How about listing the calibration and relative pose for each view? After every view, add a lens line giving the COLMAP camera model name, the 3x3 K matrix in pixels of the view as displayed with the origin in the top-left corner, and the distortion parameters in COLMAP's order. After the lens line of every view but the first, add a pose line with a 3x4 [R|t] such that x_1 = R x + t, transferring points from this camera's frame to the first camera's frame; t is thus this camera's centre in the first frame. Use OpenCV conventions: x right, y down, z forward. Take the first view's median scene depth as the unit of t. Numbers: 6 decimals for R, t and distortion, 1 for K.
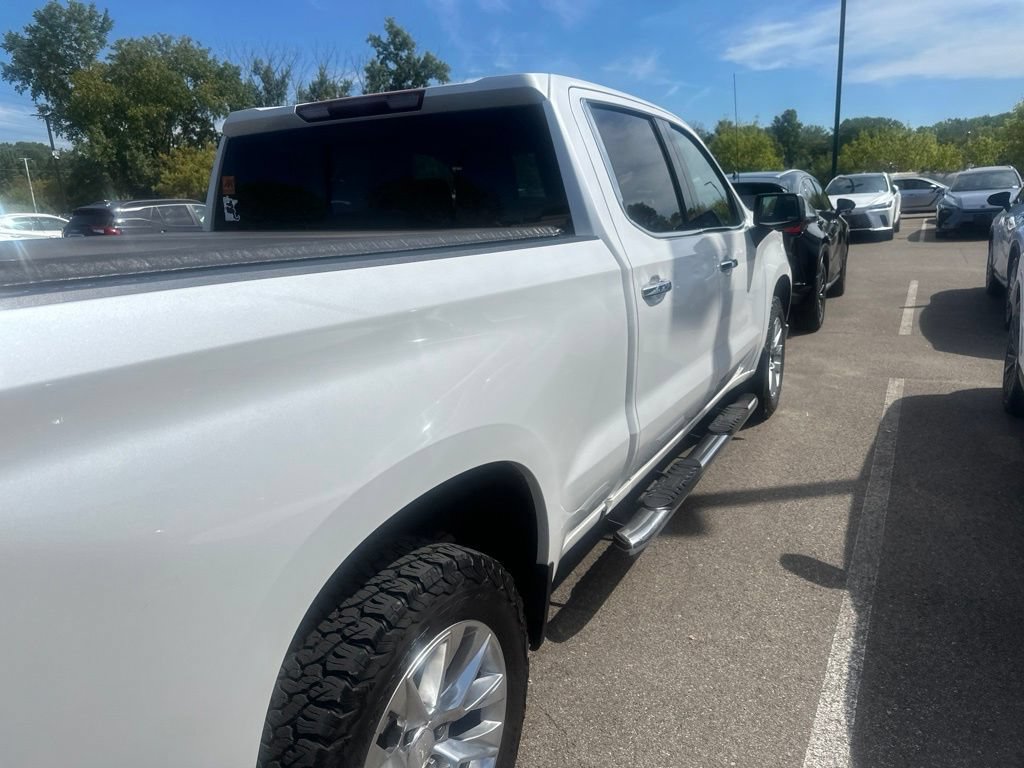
lens RADIAL K [[730.9, 0, 507.9], [0, 730.9, 383.5], [0, 0, 1]] dist [0.023448, -0.018012]
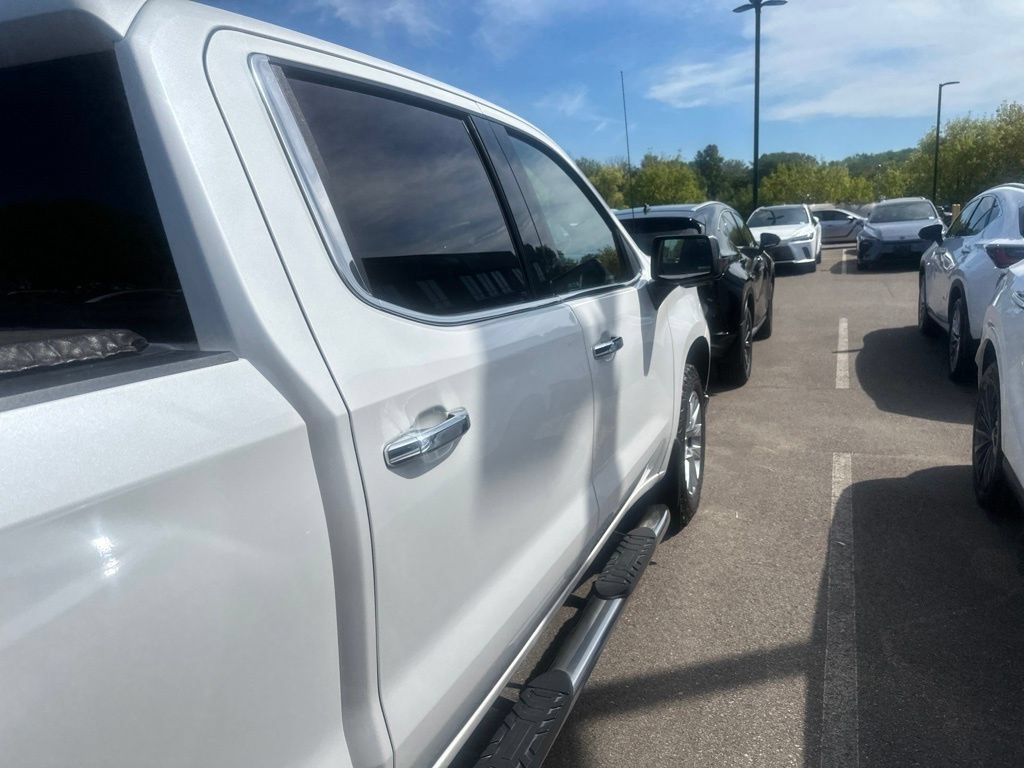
lens RADIAL K [[714.9, 0, 518.7], [0, 714.9, 383.4], [0, 0, 1]] dist [0.077261, -0.098744]
pose [[0.995356, -0.025962, 0.092699, 0.035013], [0.029449, 0.998901, -0.036456, -0.023431], [-0.091650, 0.039016, 0.995027, 0.080826]]
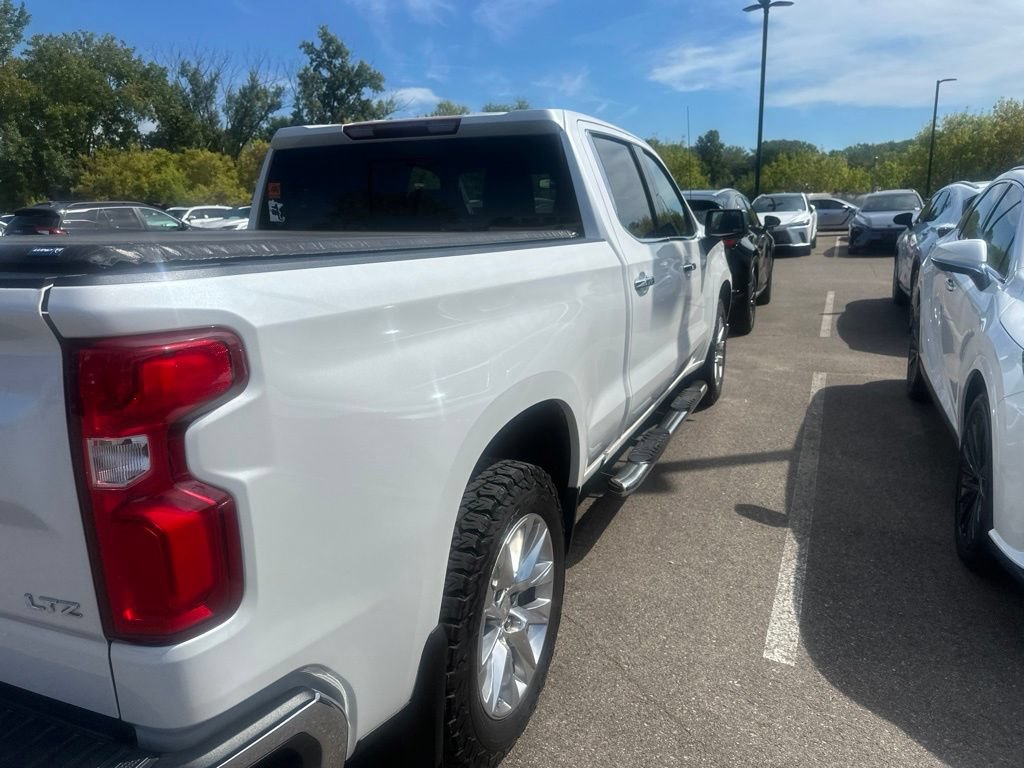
lens RADIAL K [[730.9, 0, 504.8], [0, 730.9, 383.8], [0, 0, 1]] dist [0.044310, -0.045659]
pose [[0.995812, 0.001133, 0.091416, -0.023525], [0.000233, 0.999888, -0.014934, 0.009942], [-0.091423, 0.014892, 0.995701, -0.035507]]
